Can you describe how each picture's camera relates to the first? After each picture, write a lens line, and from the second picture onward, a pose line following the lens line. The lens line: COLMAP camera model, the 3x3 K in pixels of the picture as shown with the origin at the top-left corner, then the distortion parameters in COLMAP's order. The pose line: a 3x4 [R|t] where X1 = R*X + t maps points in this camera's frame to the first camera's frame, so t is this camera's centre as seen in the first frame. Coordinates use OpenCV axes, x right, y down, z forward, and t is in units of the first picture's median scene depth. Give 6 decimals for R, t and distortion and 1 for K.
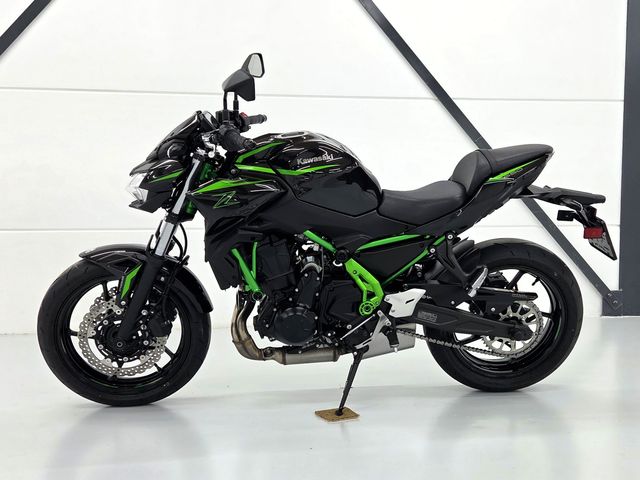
lens RADIAL K [[739.2, 0, 346.2], [0, 739.2, 238.0], [0, 0, 1]] dist [0.106241, -0.055779]
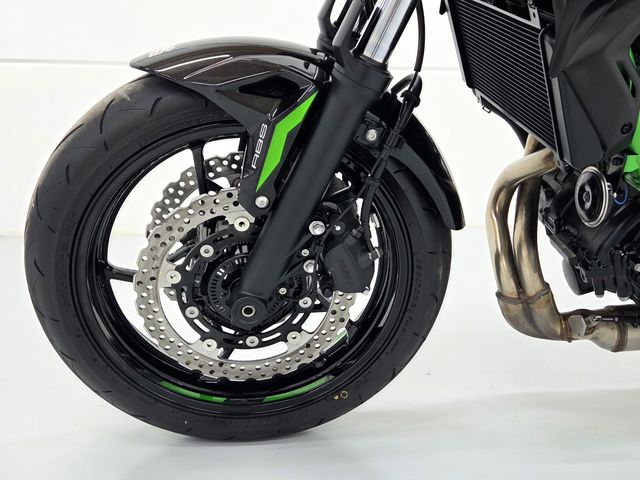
lens RADIAL K [[709.1, 0, 320.3], [0, 709.1, 231.2], [0, 0, 1]] dist [0.074356, -0.003262]
pose [[0.999816, 0.012354, 0.014687, -0.268553], [-0.014401, 0.988786, 0.148645, 0.048942], [-0.012686, -0.148829, 0.988782, 0.644852]]
